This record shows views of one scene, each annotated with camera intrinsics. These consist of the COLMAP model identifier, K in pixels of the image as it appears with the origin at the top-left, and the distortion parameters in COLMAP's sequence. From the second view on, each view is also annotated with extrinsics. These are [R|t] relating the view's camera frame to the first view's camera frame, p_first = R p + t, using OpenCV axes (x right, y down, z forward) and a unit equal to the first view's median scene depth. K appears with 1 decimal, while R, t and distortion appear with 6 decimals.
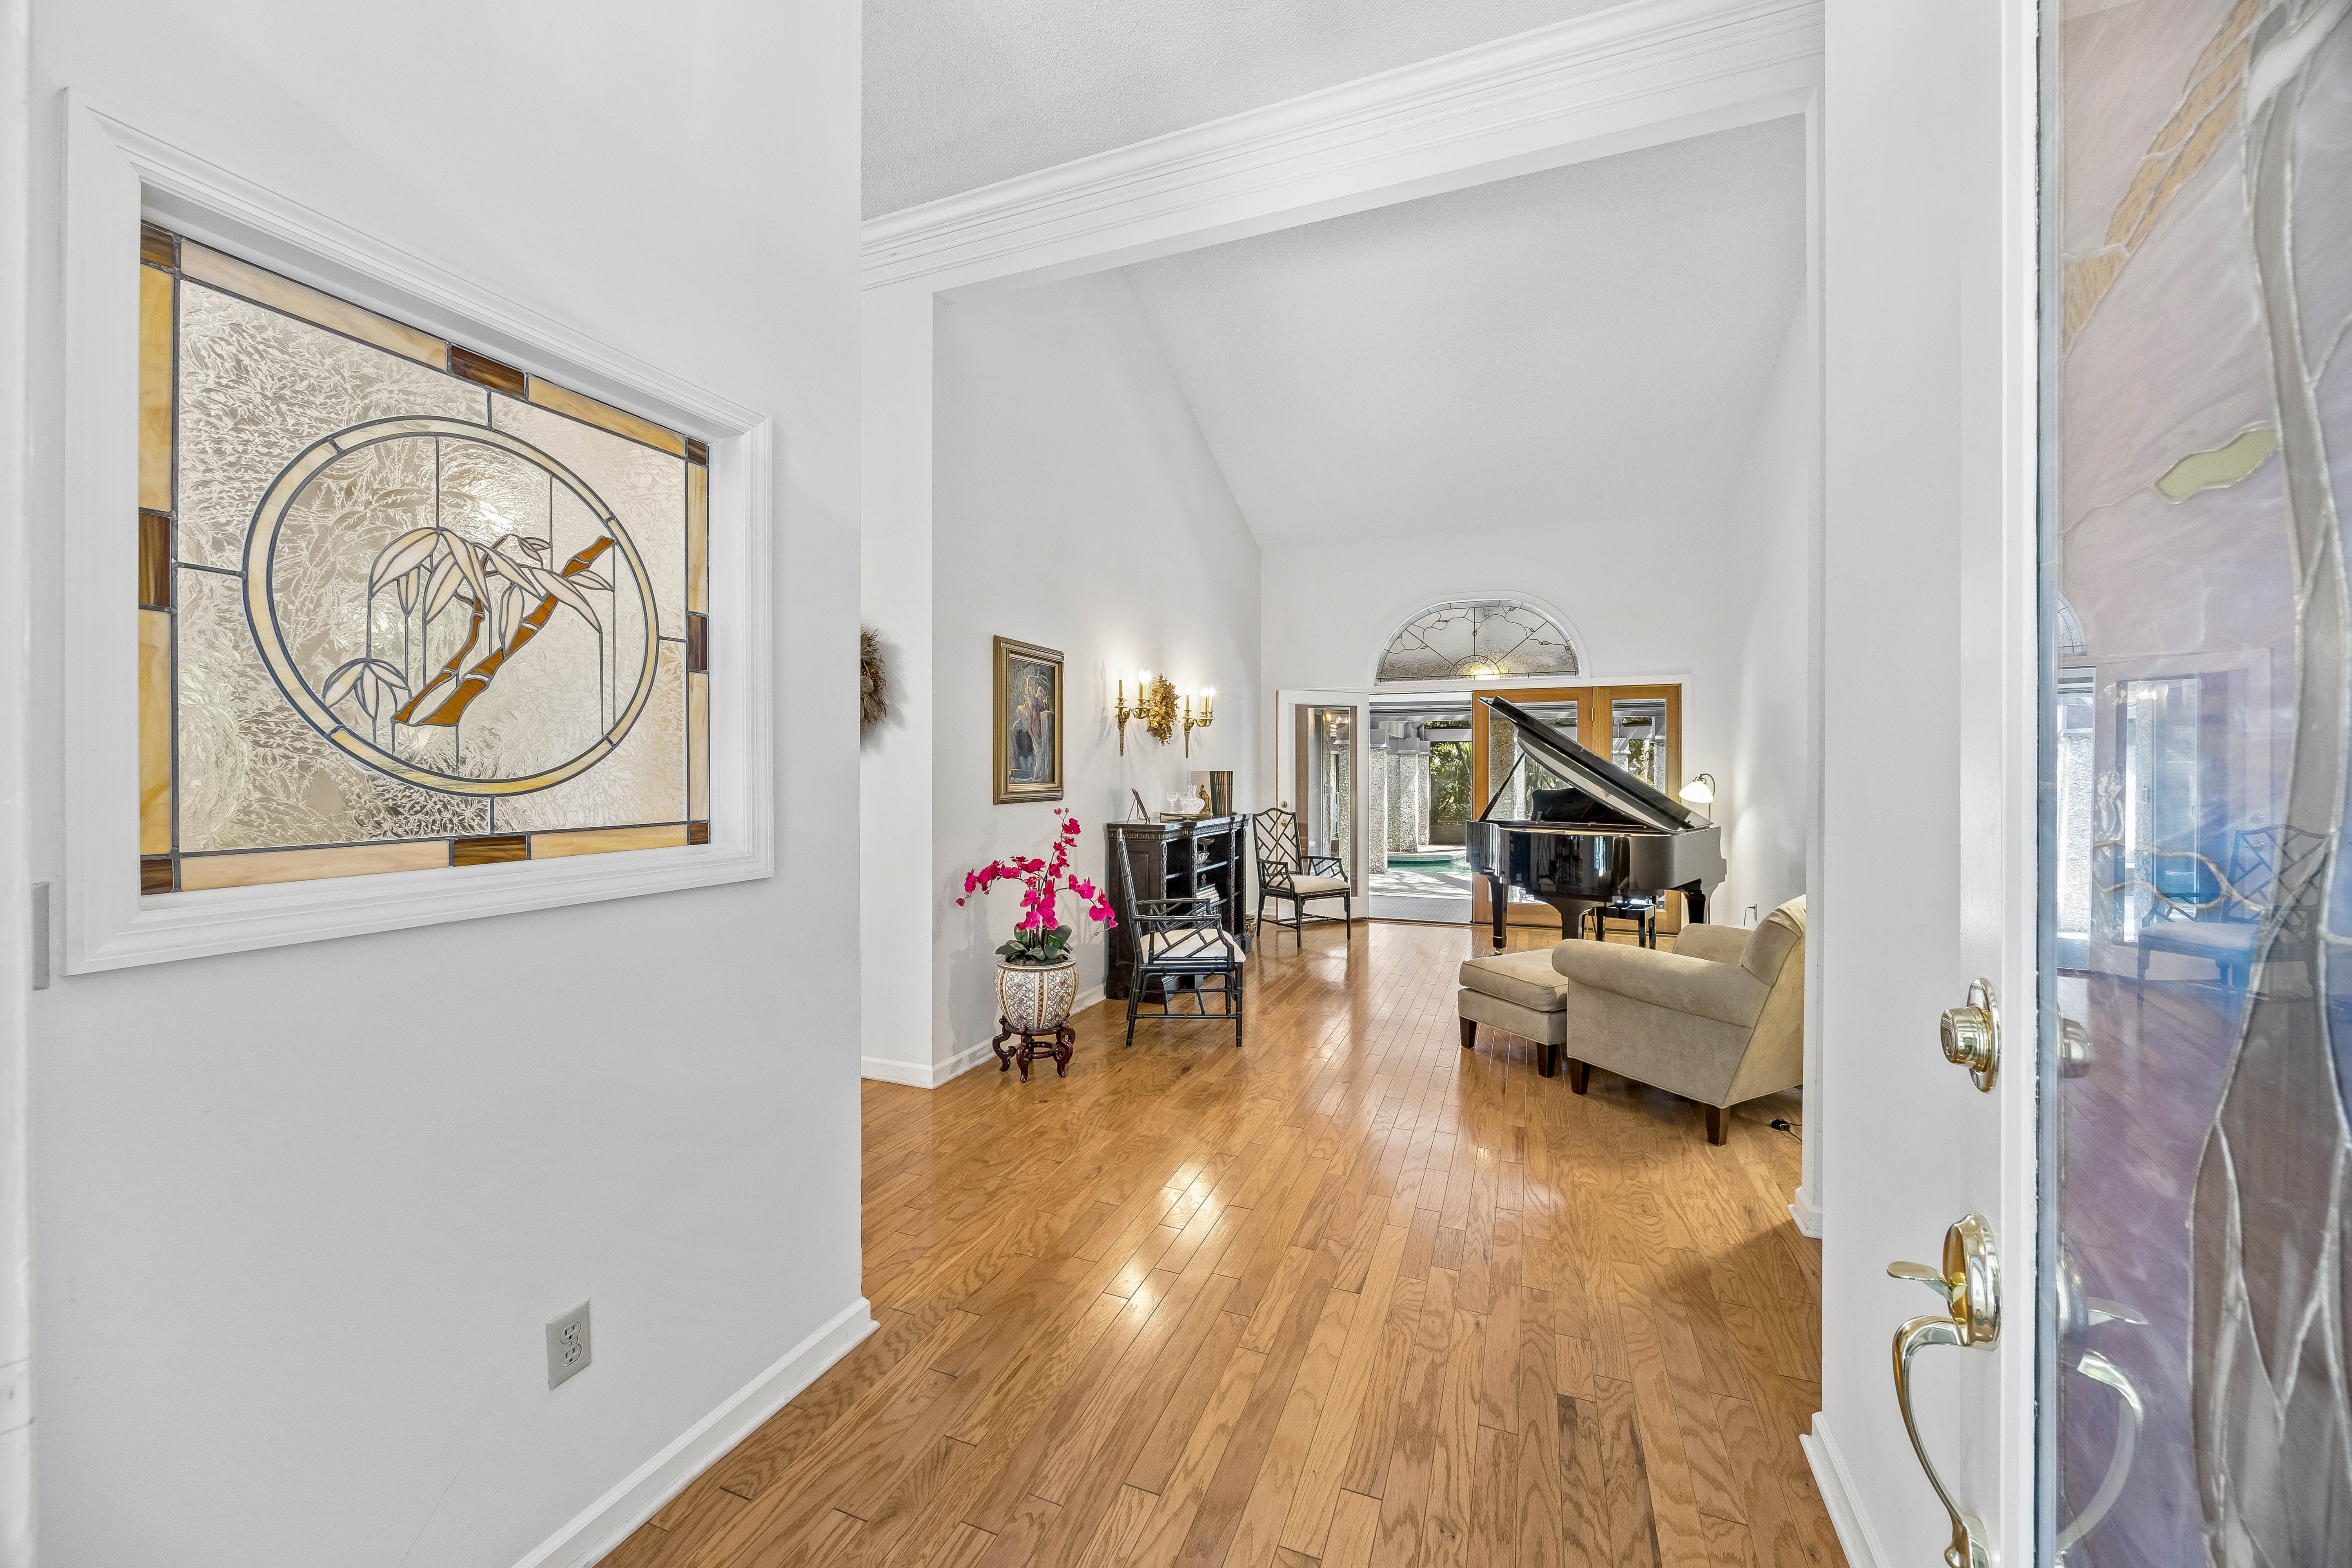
lens RADIAL K [[908.7, 0, 1173.9], [0, 908.7, 780.2], [0, 0, 1]] dist [-0.002376, -0.000160]
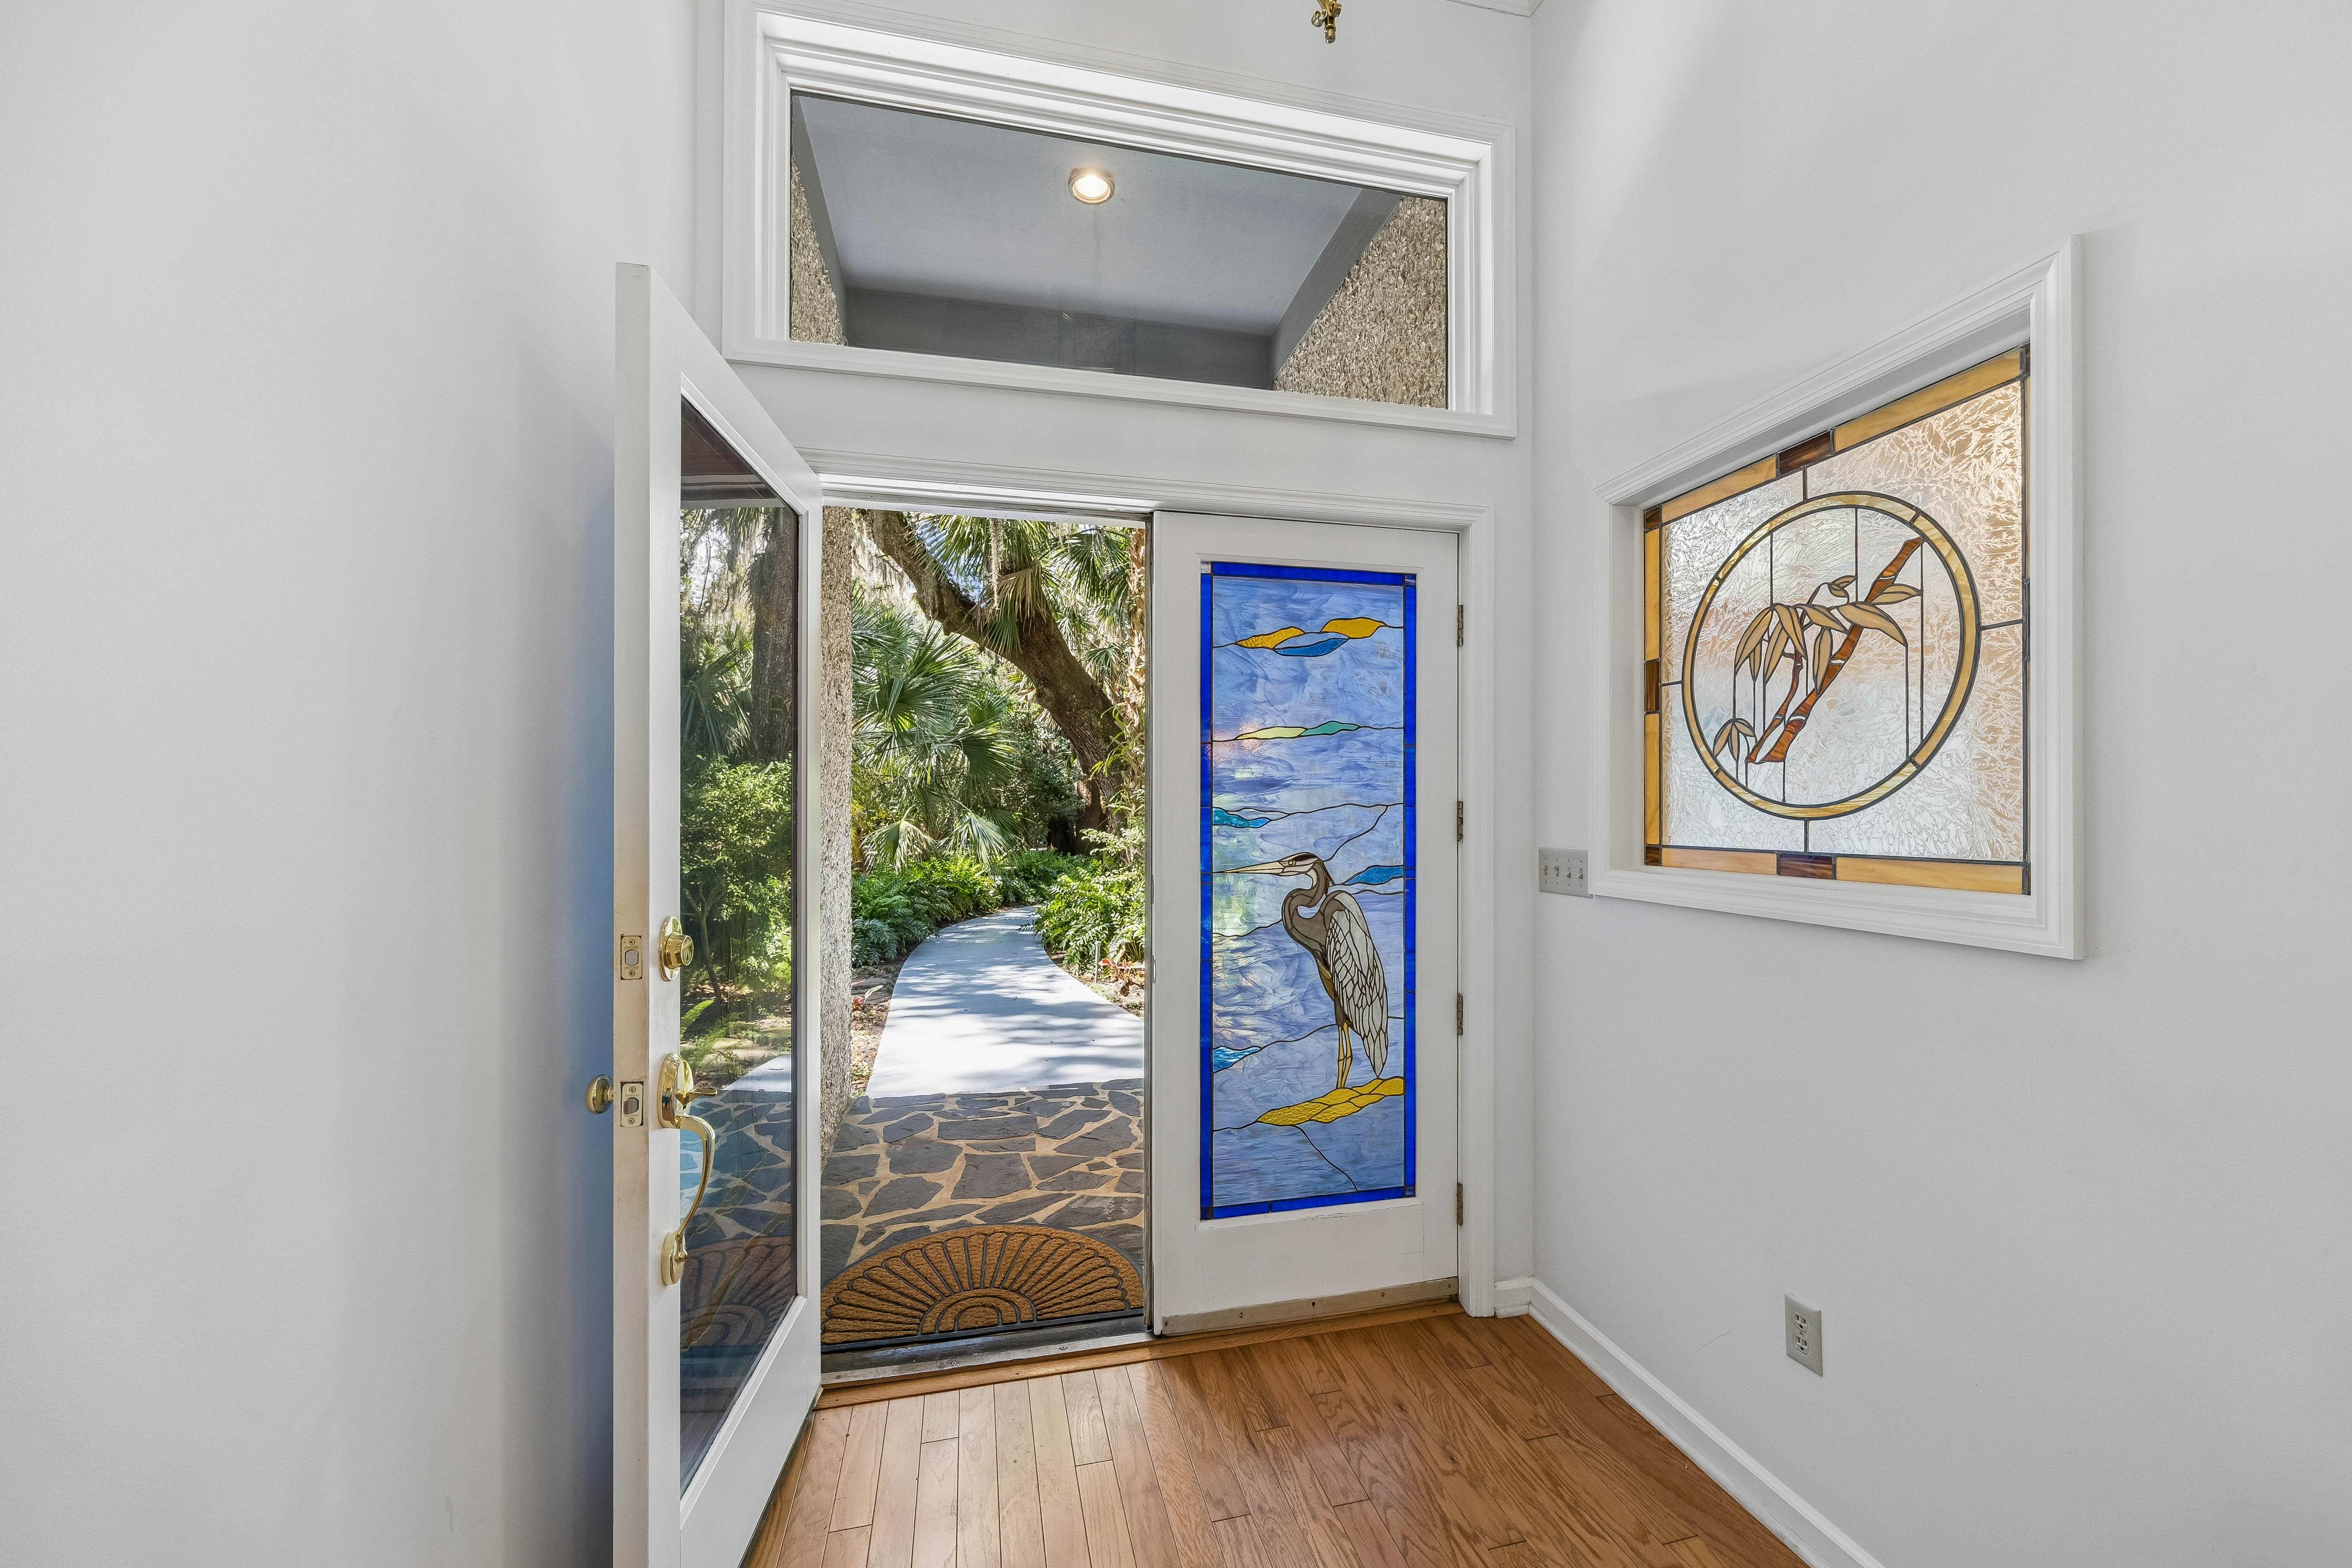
lens RADIAL K [[908.7, 0, 1178.9], [0, 908.7, 796.5], [0, 0, 1]] dist [-0.002376, -0.000160]
pose [[-0.822160, -0.002691, -0.569250, 0.549199], [-0.000597, 0.999992, -0.003866, -0.006072], [0.569256, -0.002838, -0.822155, 1.468301]]
